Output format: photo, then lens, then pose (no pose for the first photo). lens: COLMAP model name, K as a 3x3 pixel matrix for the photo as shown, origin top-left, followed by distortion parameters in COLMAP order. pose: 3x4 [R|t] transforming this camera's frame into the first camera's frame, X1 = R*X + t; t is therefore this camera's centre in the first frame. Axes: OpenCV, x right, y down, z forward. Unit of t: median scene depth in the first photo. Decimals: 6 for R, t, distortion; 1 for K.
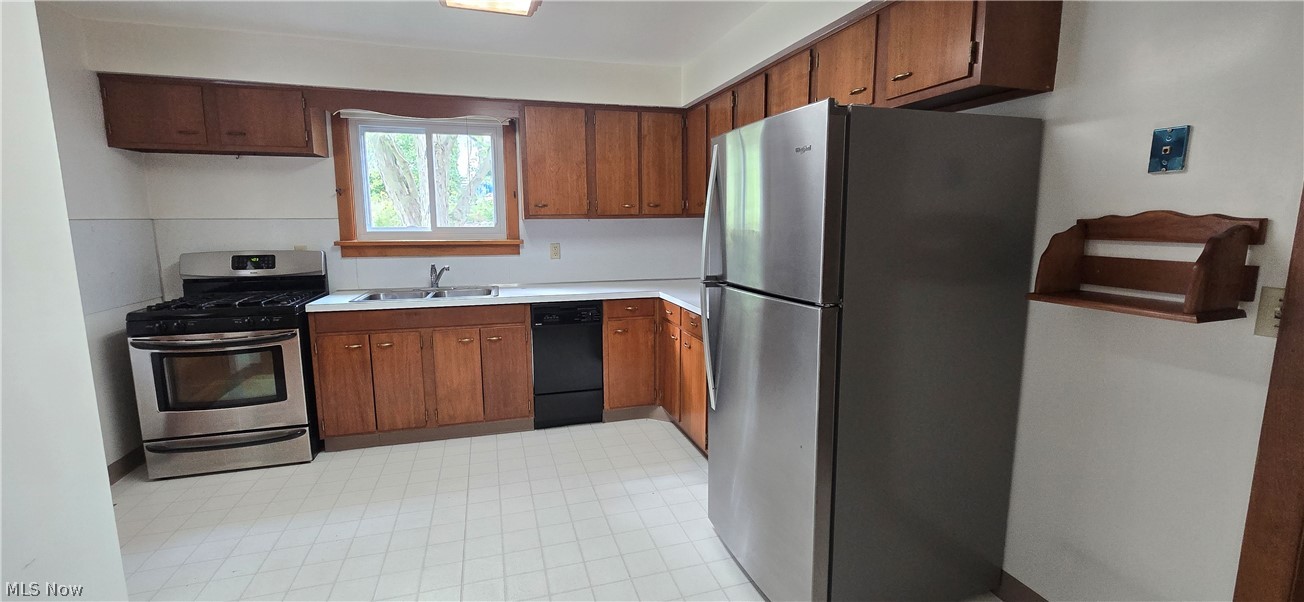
lens RADIAL K [[530.0, 0, 649.9], [0, 530.0, 296.3], [0, 0, 1]] dist [-0.000602, -0.000043]
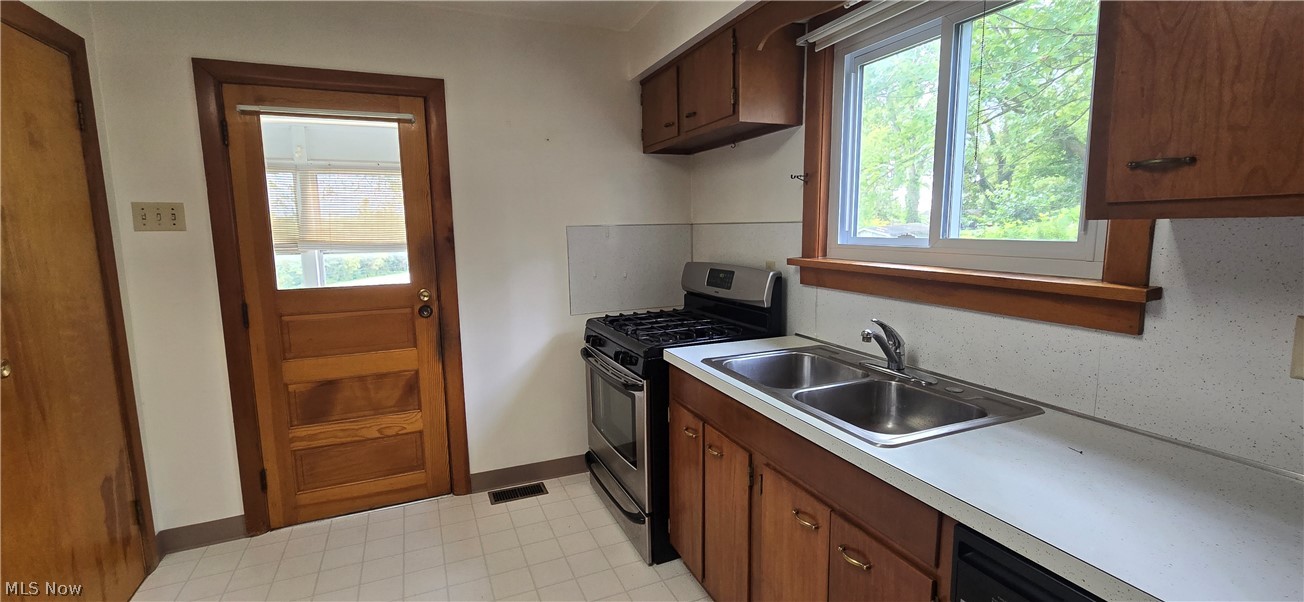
lens RADIAL K [[530.0, 0, 649.9], [0, 530.0, 296.3], [0, 0, 1]] dist [-0.000602, -0.000043]
pose [[0.109949, 0.131112, -0.985252, 0.019337], [-0.132674, 0.984327, 0.116183, -0.108253], [0.985043, 0.117943, 0.125621, 0.747009]]
